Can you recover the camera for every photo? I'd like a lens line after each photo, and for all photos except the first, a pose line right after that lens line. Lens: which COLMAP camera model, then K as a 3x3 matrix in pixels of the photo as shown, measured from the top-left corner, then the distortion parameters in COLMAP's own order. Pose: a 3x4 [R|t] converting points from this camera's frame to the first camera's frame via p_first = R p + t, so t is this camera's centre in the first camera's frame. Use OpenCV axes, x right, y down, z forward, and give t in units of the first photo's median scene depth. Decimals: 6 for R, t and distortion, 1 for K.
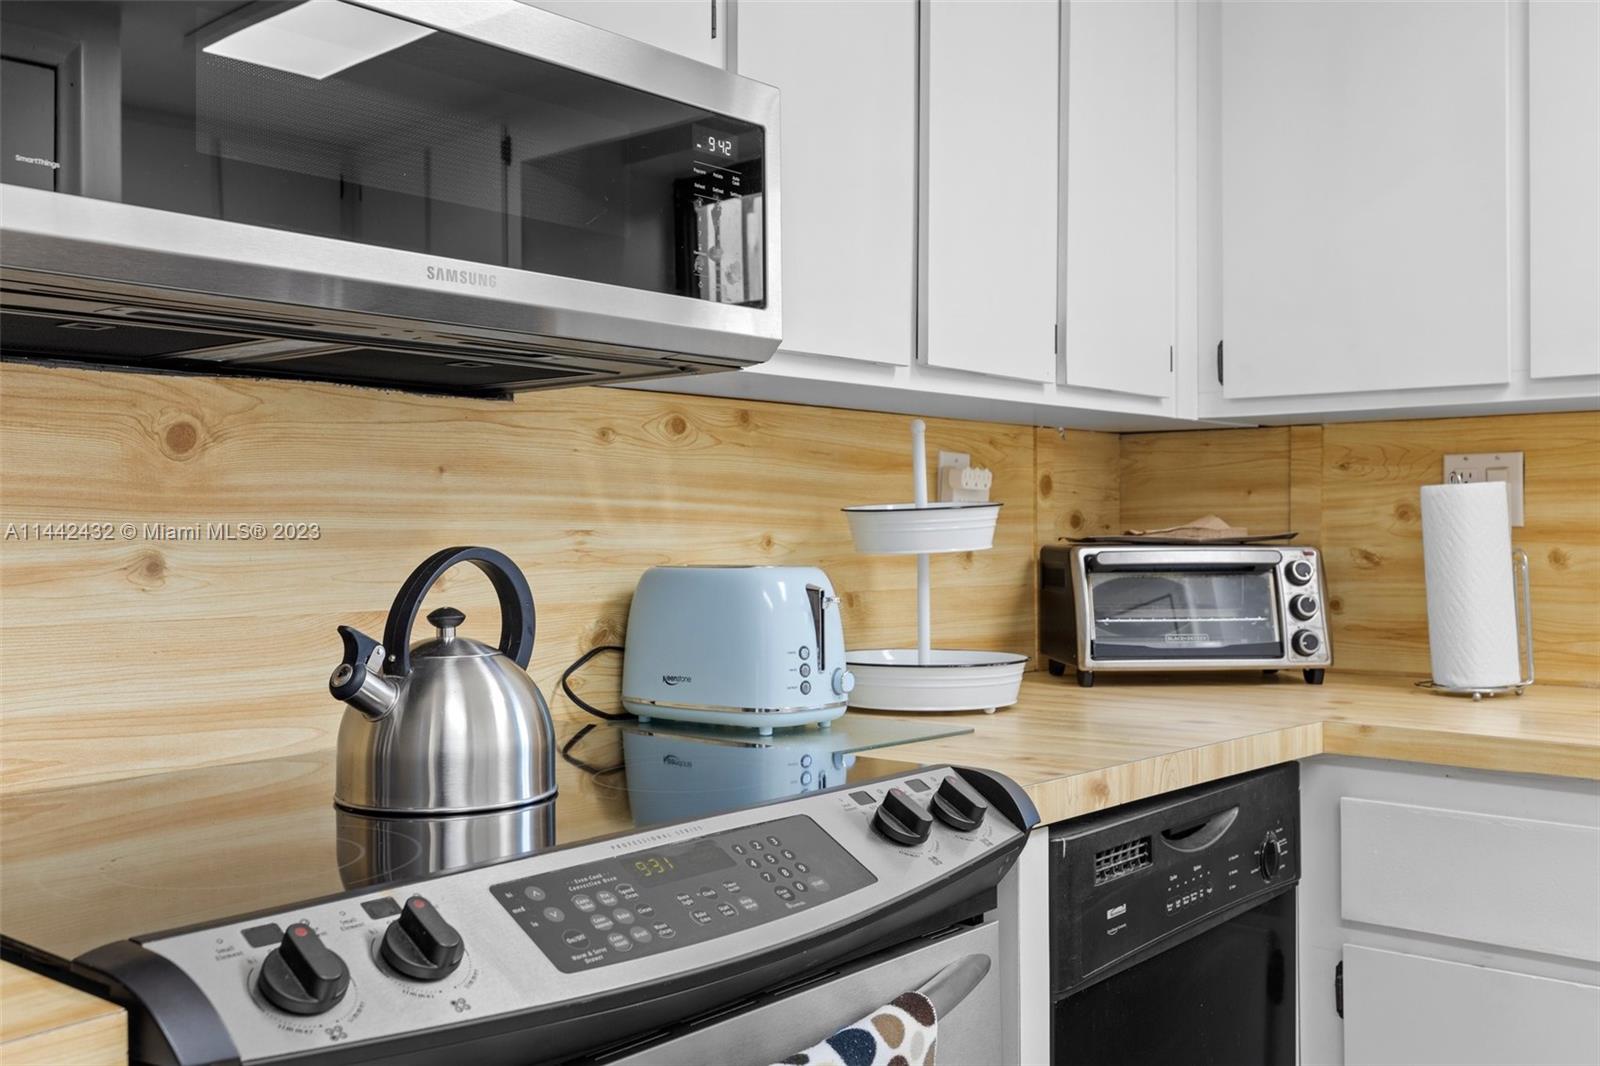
lens RADIAL K [[1538.9, 0, 806.6], [0, 1538.9, 519.1], [0, 0, 1]] dist [0.013359, 0.000000]
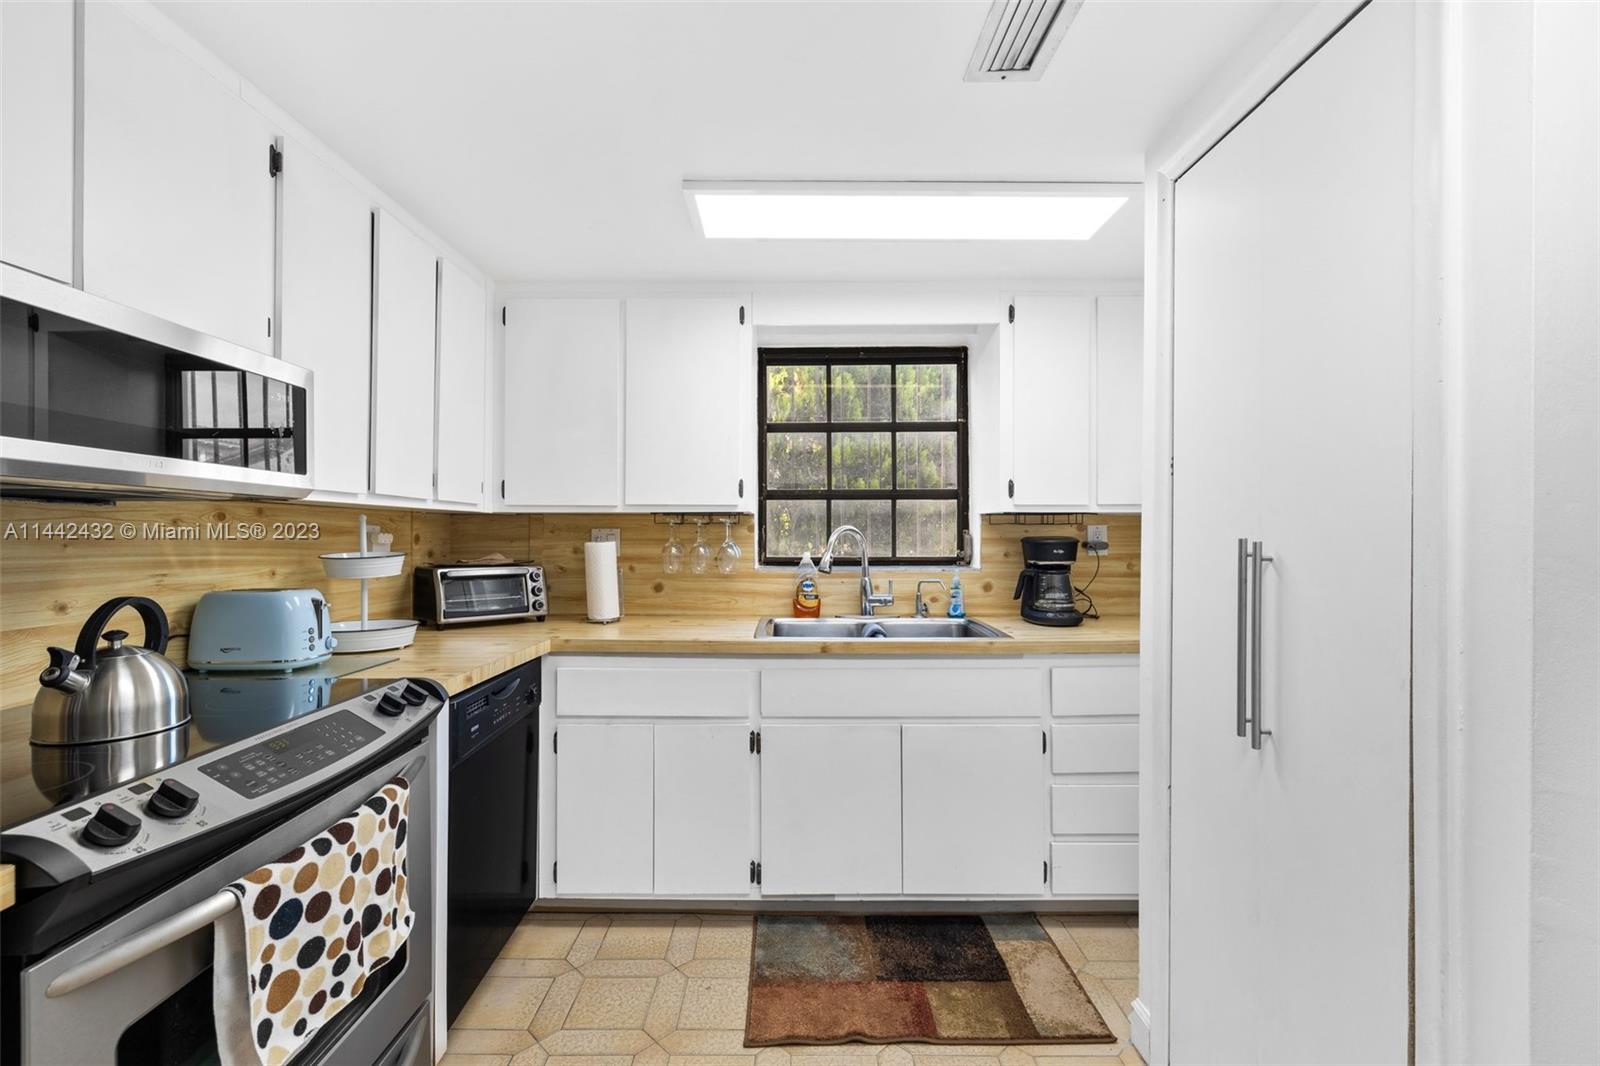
lens RADIAL K [[708.0, 0, 797.8], [0, 708.0, 533.9], [0, 0, 1]] dist [0.004258, 0.001145]
pose [[0.758813, 0.005336, 0.651287, -0.128270], [-0.011726, 0.999916, 0.005471, -0.058467], [-0.651203, -0.011789, 0.758812, -0.163920]]
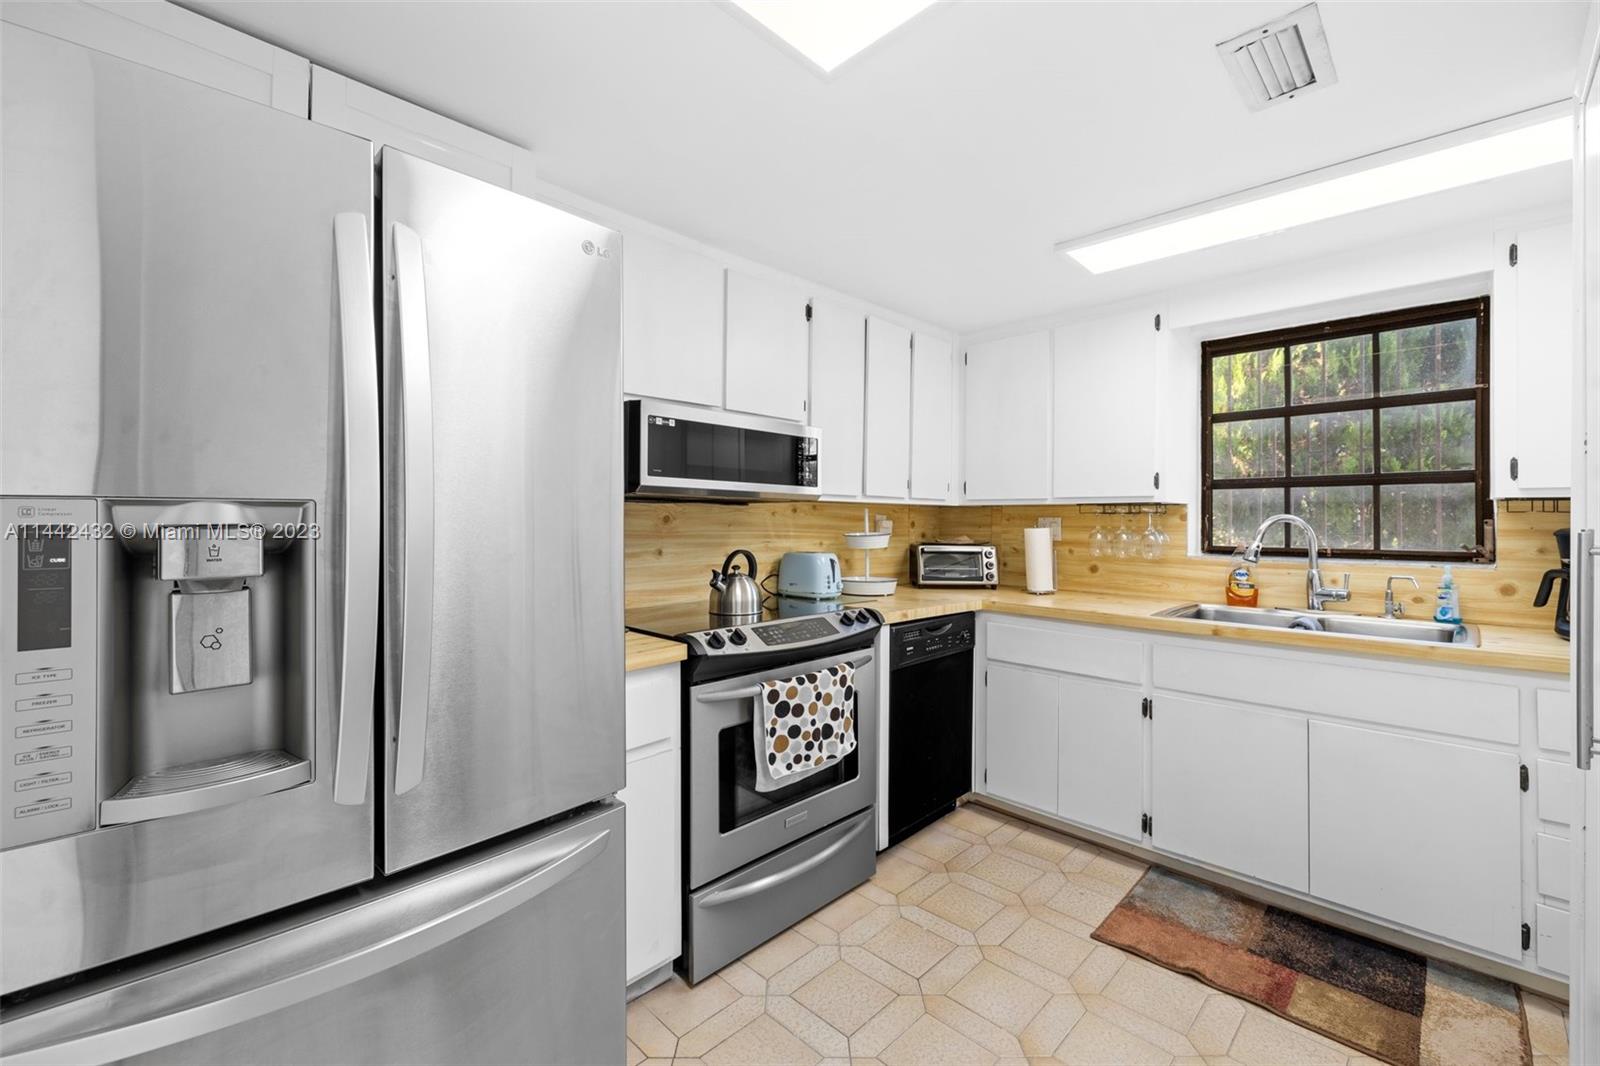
lens RADIAL K [[708.0, 0, 804.4], [0, 708.0, 521.9], [0, 0, 1]] dist [0.004258, 0.001145]
pose [[0.997193, 0.011916, -0.073914, 0.061491], [-0.010966, 0.999852, 0.013242, -0.062850], [0.074061, -0.012395, 0.997177, -0.638723]]
